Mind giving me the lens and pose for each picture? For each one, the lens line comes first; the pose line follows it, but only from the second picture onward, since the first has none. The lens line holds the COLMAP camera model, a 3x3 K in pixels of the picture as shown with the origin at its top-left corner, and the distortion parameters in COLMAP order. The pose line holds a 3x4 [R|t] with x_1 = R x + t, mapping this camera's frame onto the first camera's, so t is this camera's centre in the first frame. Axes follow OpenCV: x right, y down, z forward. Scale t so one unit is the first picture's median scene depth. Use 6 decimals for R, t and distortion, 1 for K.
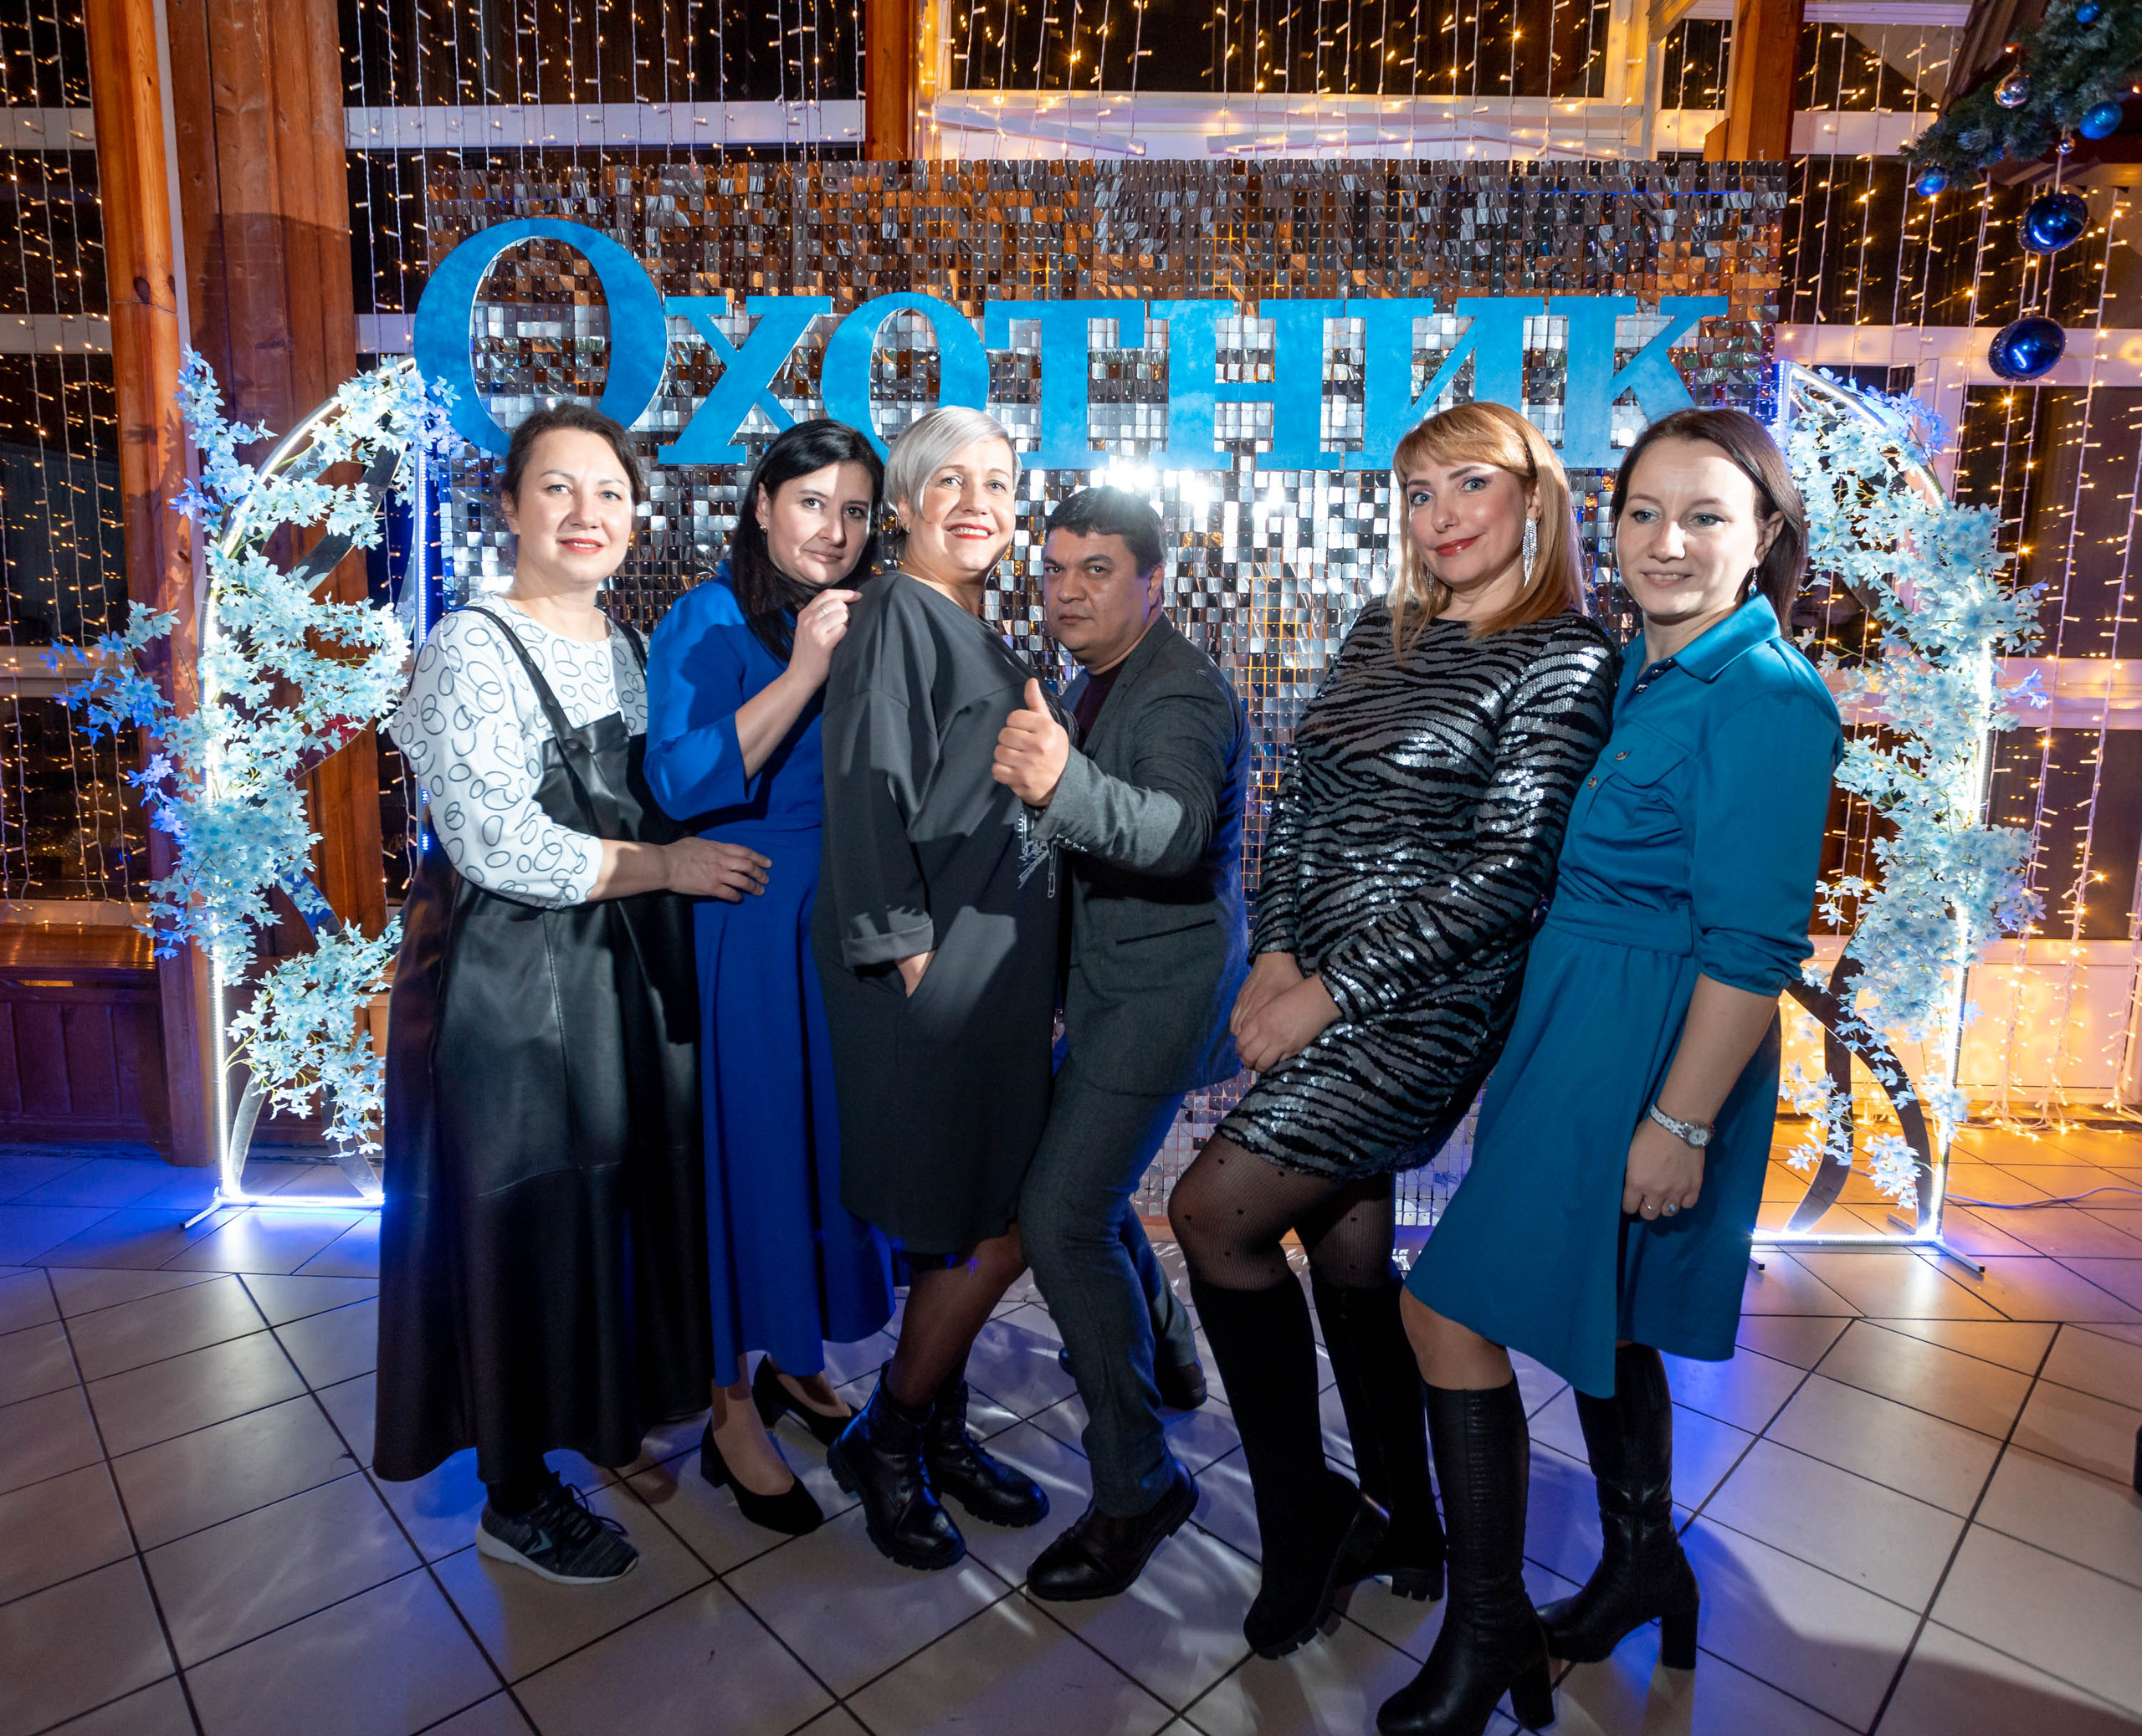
lens RADIAL K [[1262.6, 0, 1024.8], [0, 1262.6, 859.2], [0, 0, 1]] dist [-0.043525, 0.023914]
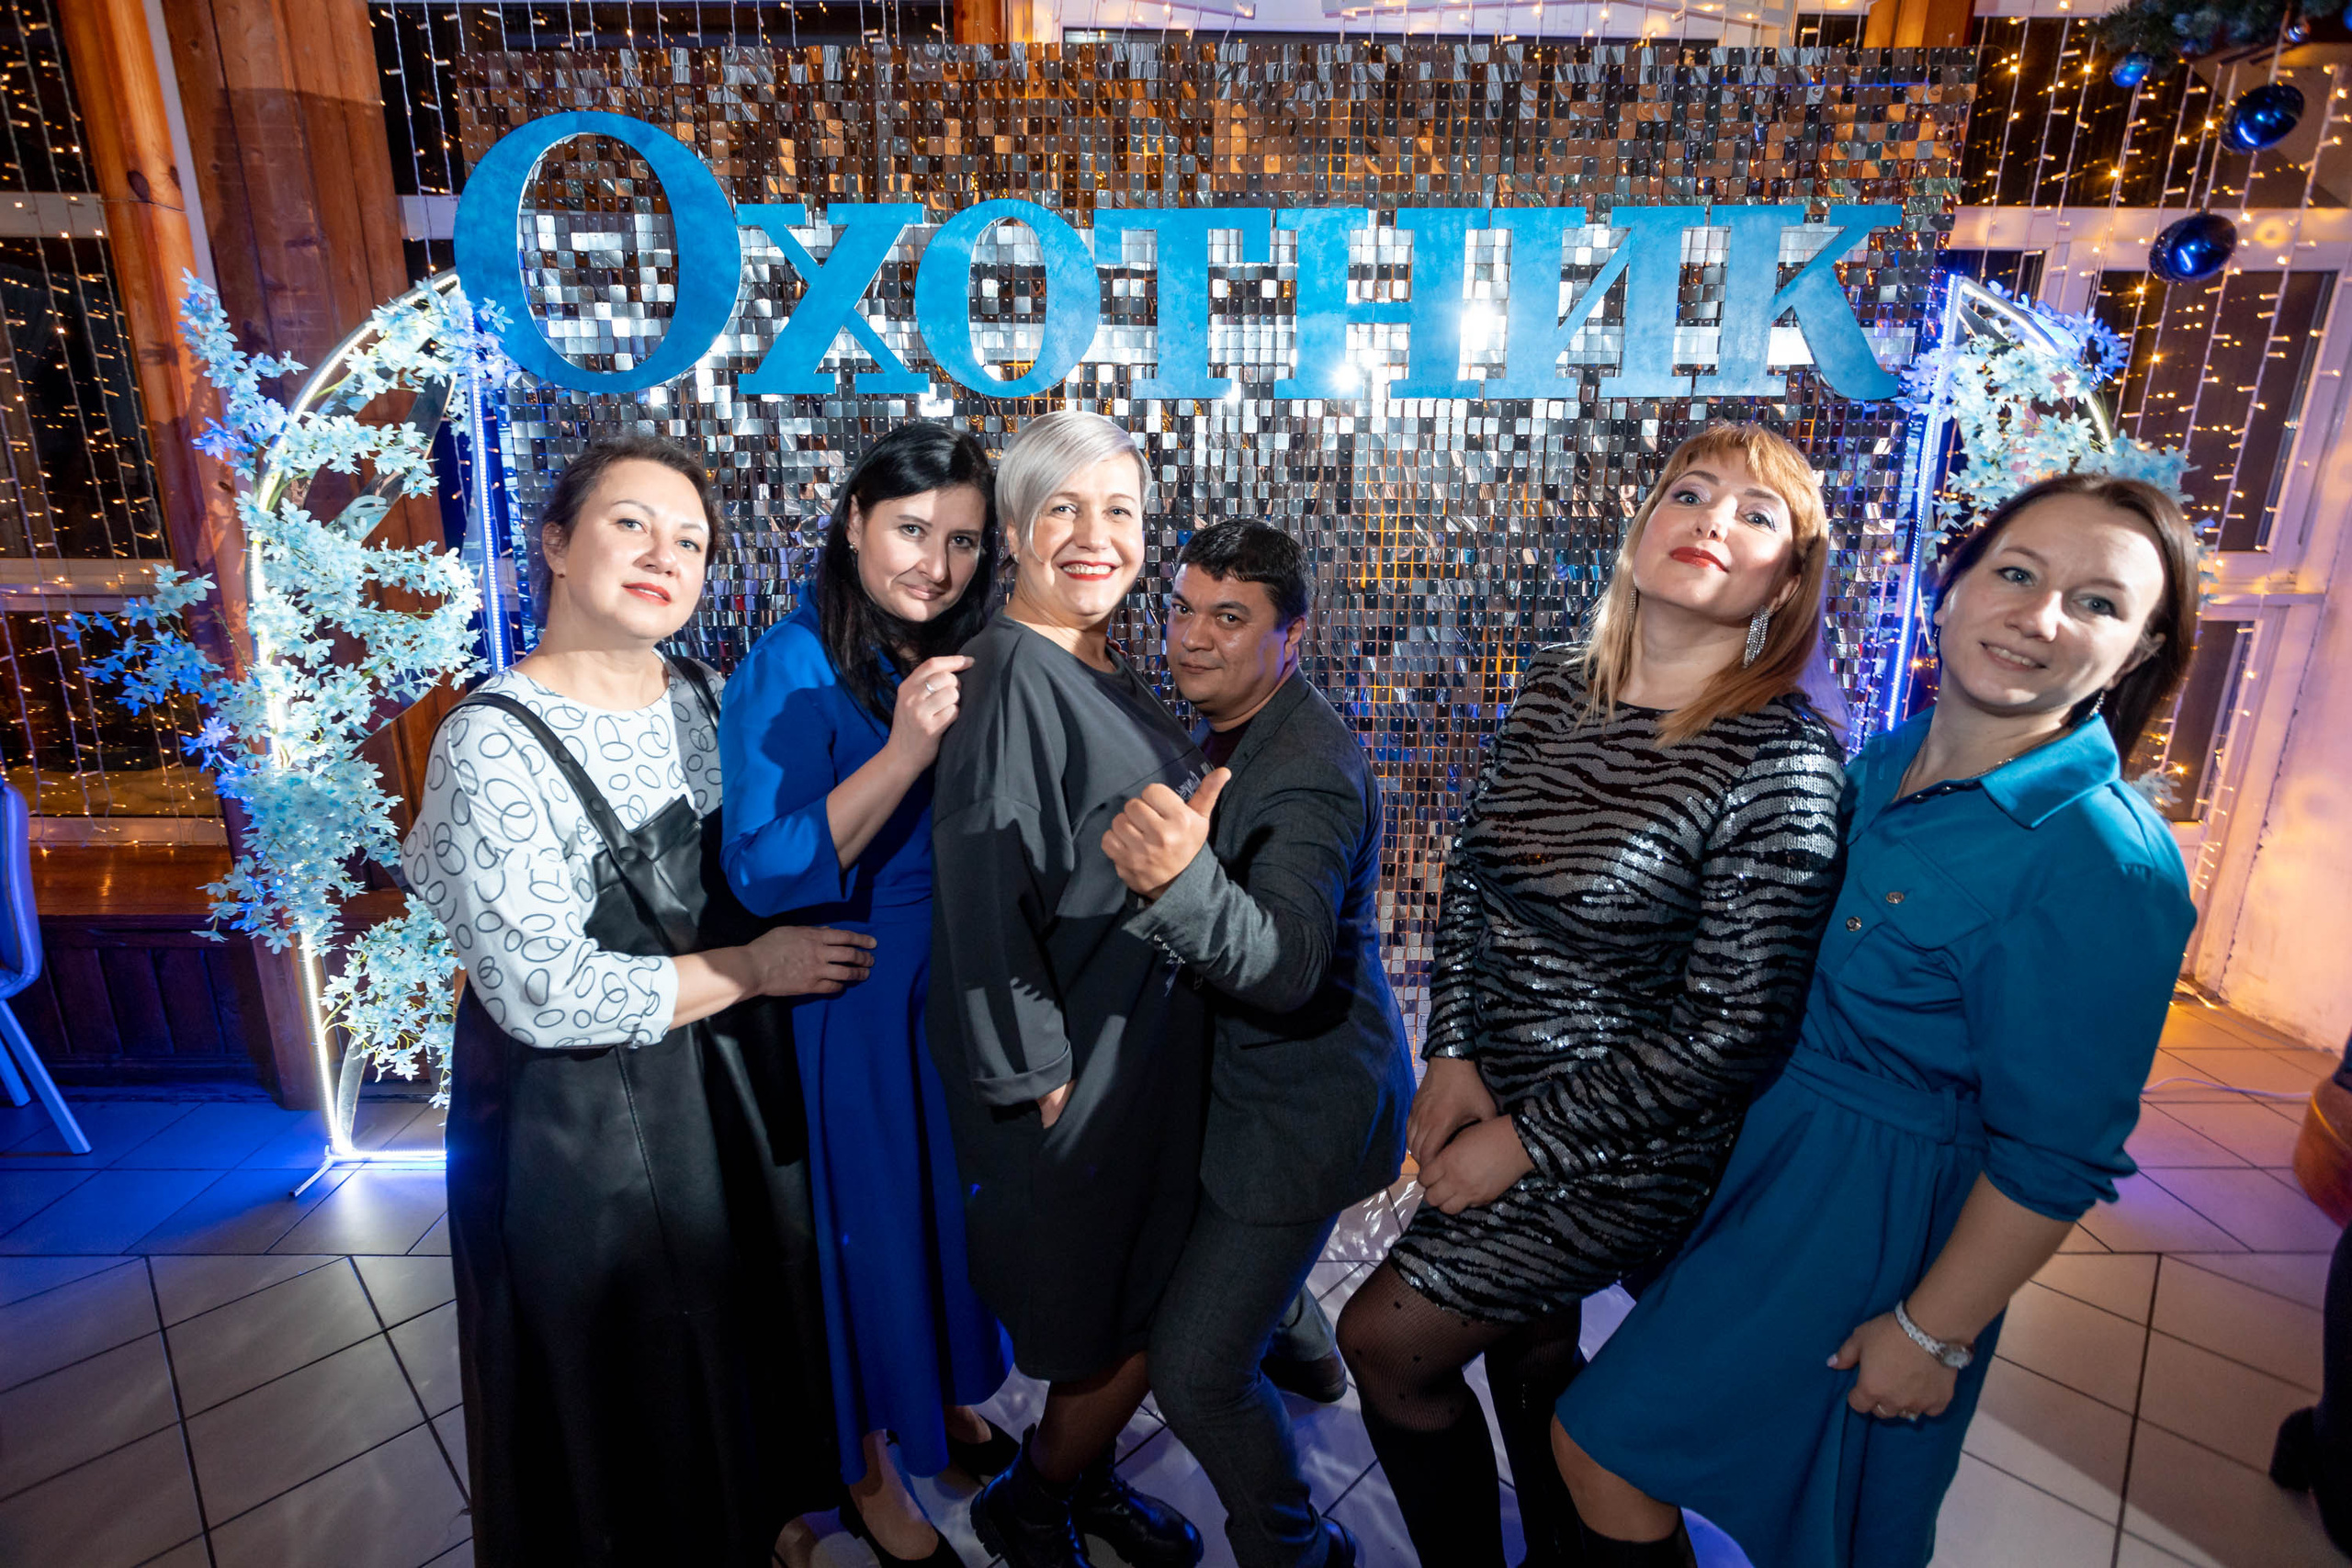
lens RADIAL K [[1139.9, 0, 1139.8], [0, 1139.9, 775.2], [0, 0, 1]] dist [-0.044084, 0.024095]
pose [[0.999360, -0.017395, 0.031247, -0.029992], [0.013611, 0.992981, 0.117489, -0.130407], [-0.033071, -0.116989, 0.992582, 0.139086]]
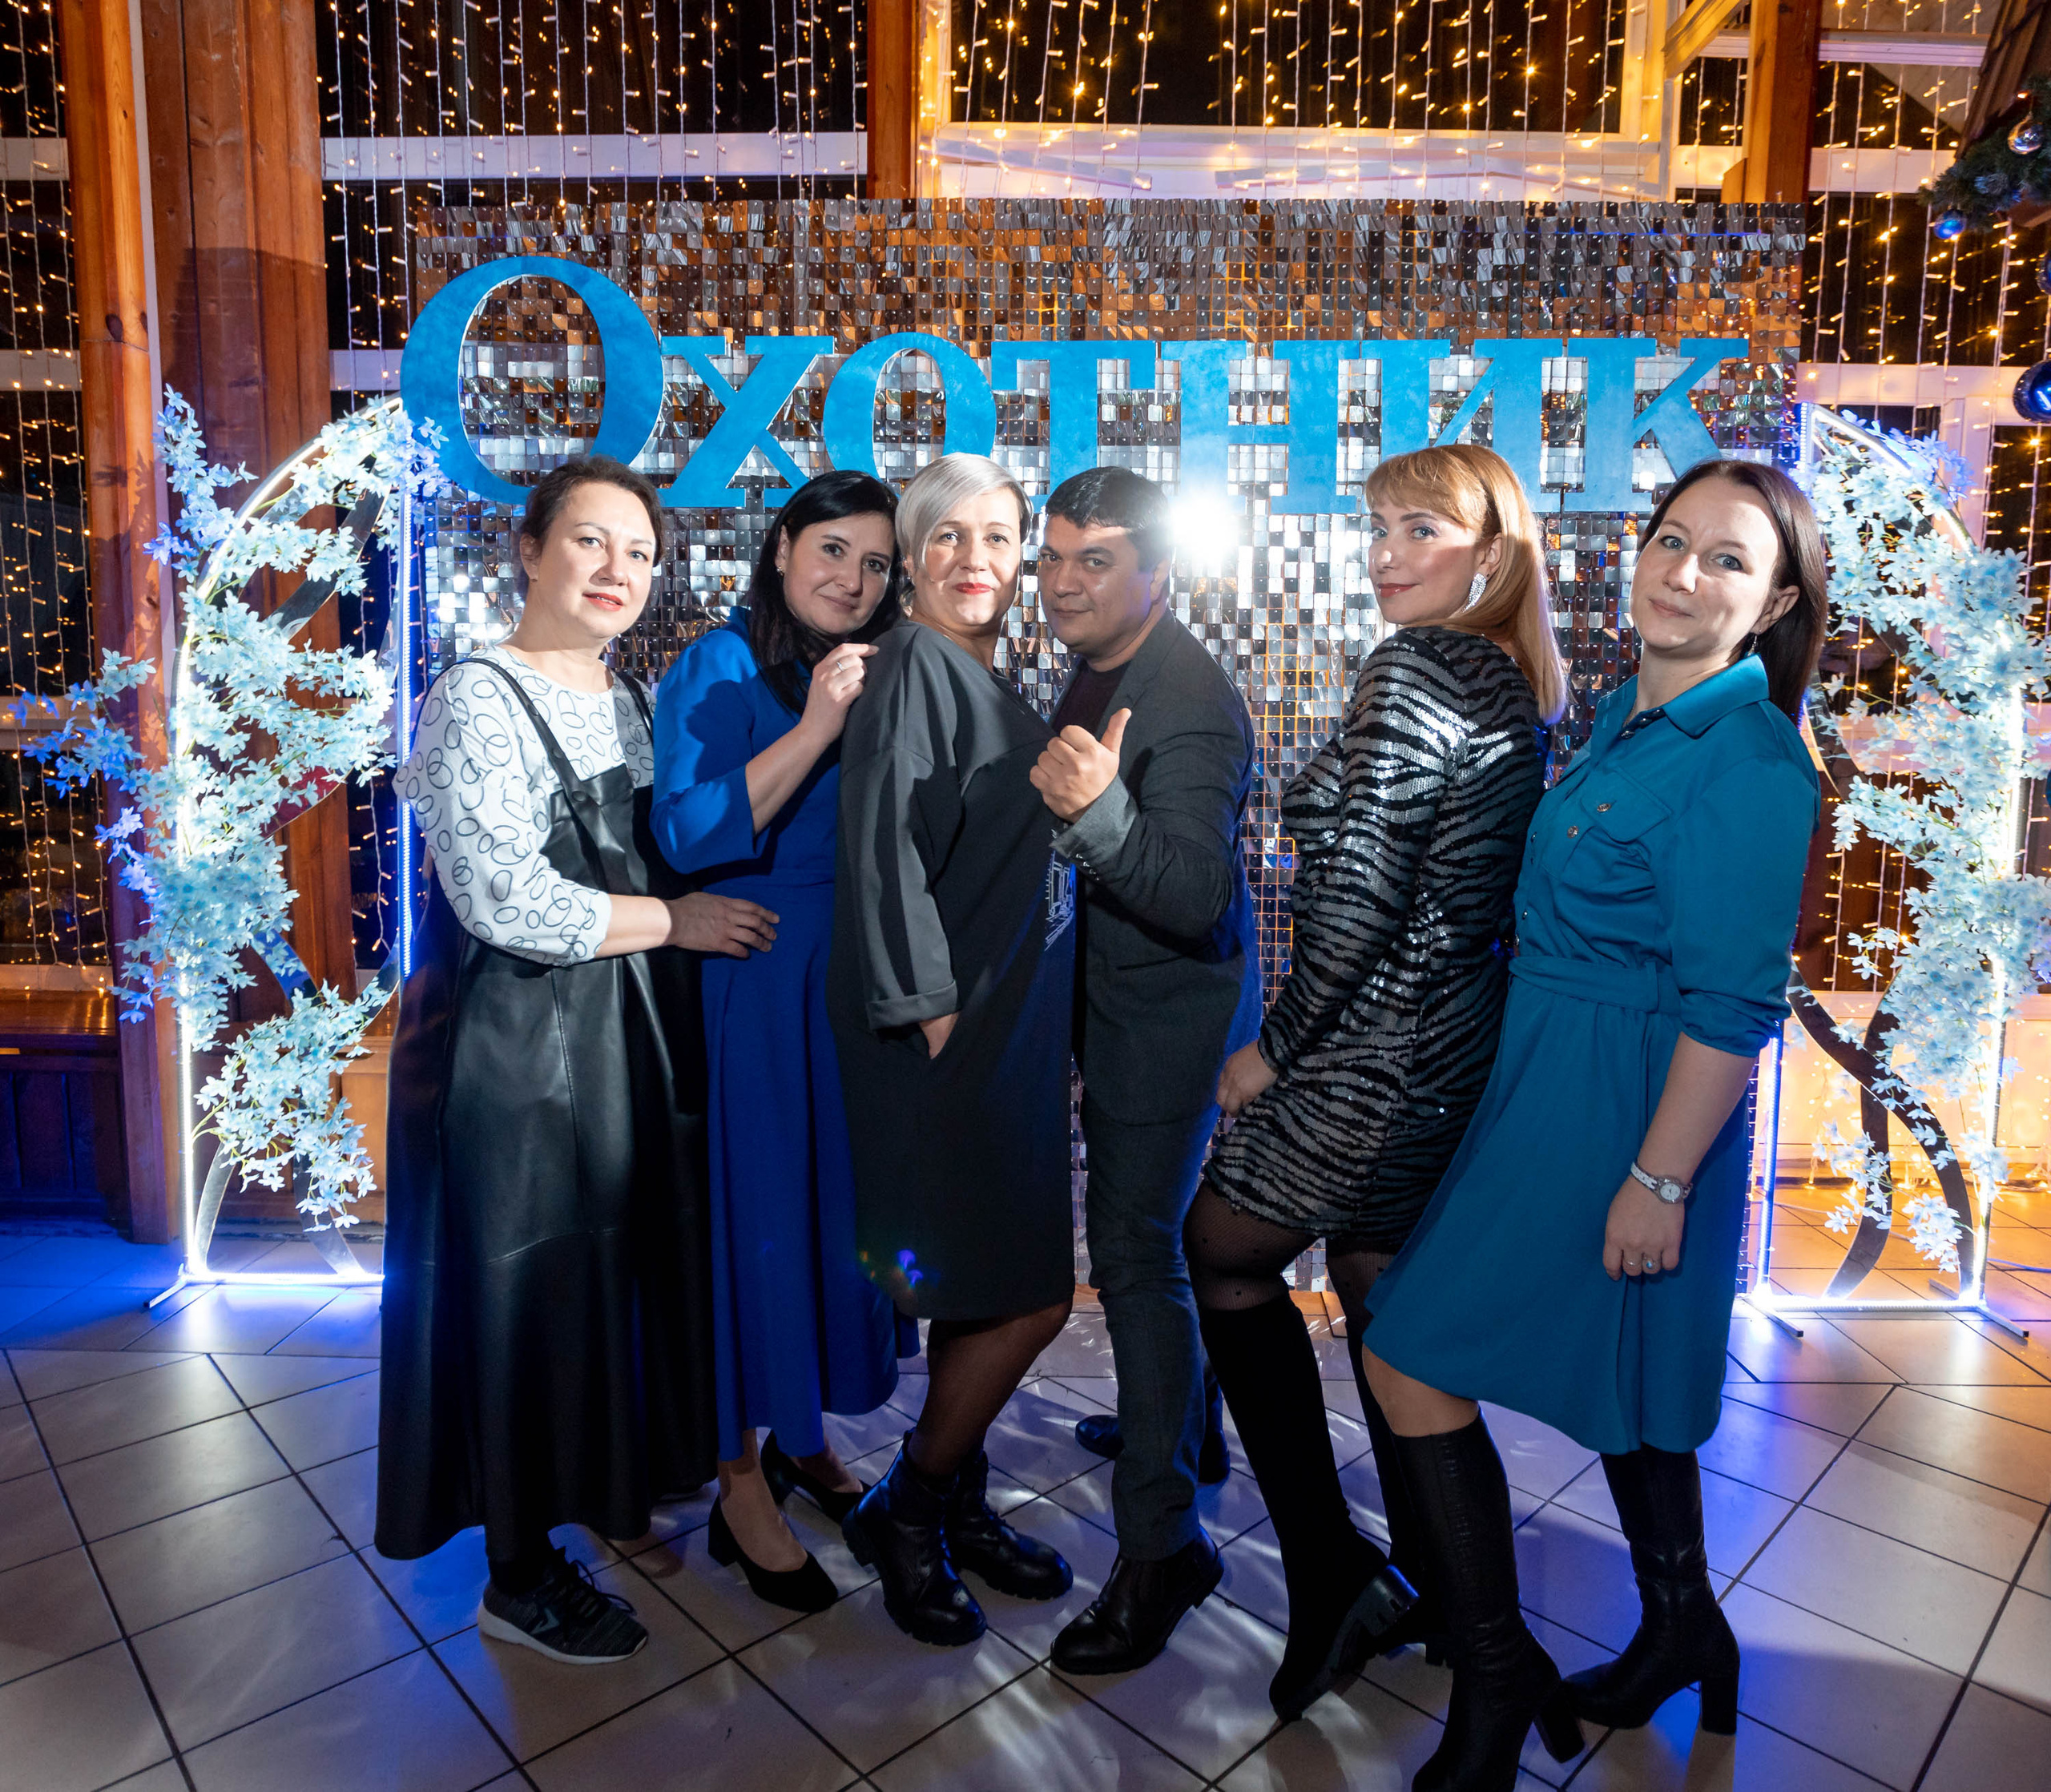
lens RADIAL K [[1357.5, 0, 1032.8], [0, 1357.5, 887.3], [0, 0, 1]] dist [-0.044226, 0.023881]
pose [[0.999887, -0.003953, 0.014512, -0.016004], [0.004315, 0.999679, -0.024976, 0.004878], [-0.014409, 0.025036, 0.999583, -0.036244]]
